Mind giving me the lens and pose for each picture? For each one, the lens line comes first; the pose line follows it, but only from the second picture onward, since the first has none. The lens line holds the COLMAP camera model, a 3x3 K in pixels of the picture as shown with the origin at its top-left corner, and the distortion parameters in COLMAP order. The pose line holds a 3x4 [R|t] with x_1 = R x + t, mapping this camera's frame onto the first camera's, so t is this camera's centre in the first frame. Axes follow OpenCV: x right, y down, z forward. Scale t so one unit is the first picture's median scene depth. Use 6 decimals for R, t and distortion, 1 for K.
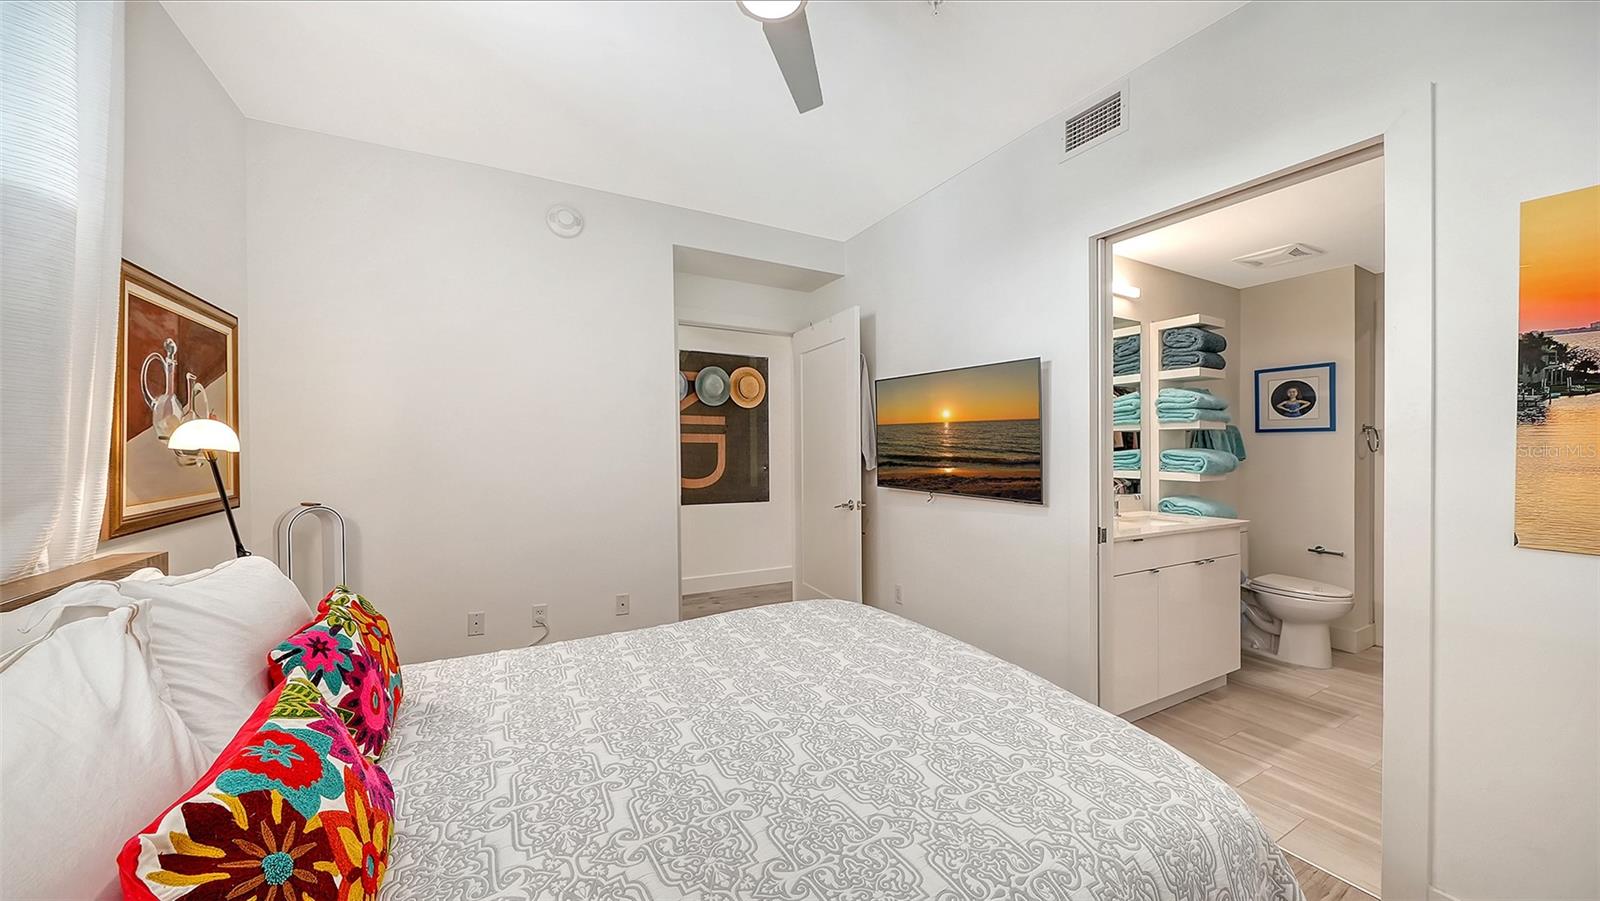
lens RADIAL K [[548.9, 0, 823.9], [0, 548.9, 447.1], [0, 0, 1]] dist [0.015302, 0.000104]
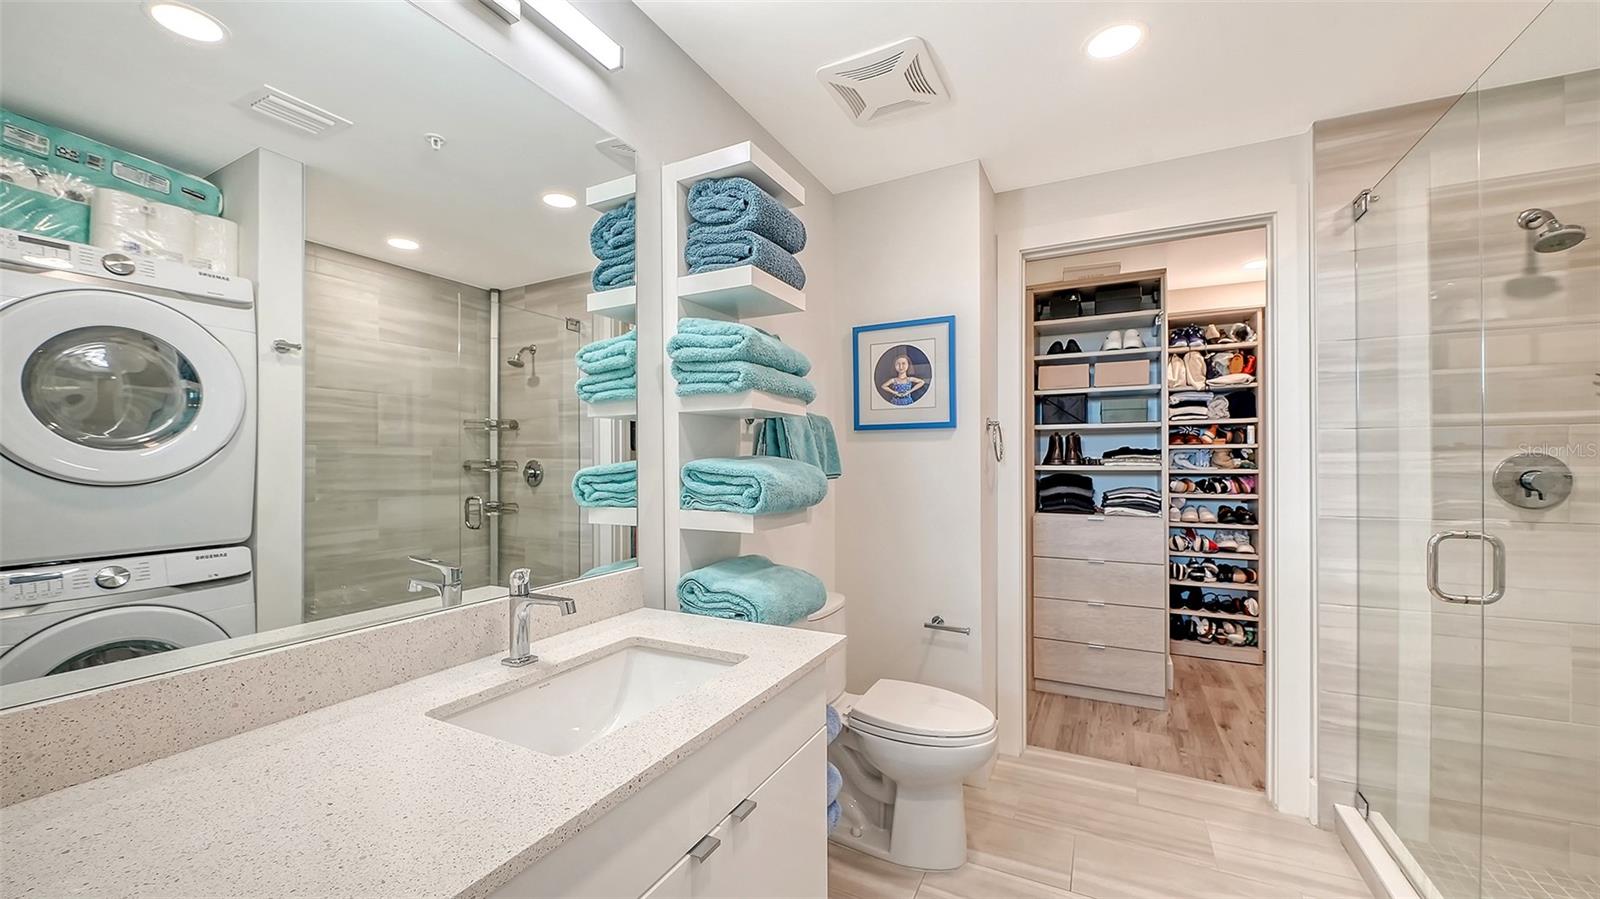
lens RADIAL K [[608.5, 0, 802.8], [0, 608.5, 453.3], [0, 0, 1]] dist [-0.003022, -0.001308]
pose [[0.837135, 0.001936, 0.546992, 0.427945], [0.005449, 0.999915, -0.011878, 0.006276], [-0.546969, 0.012924, 0.837053, 0.551735]]
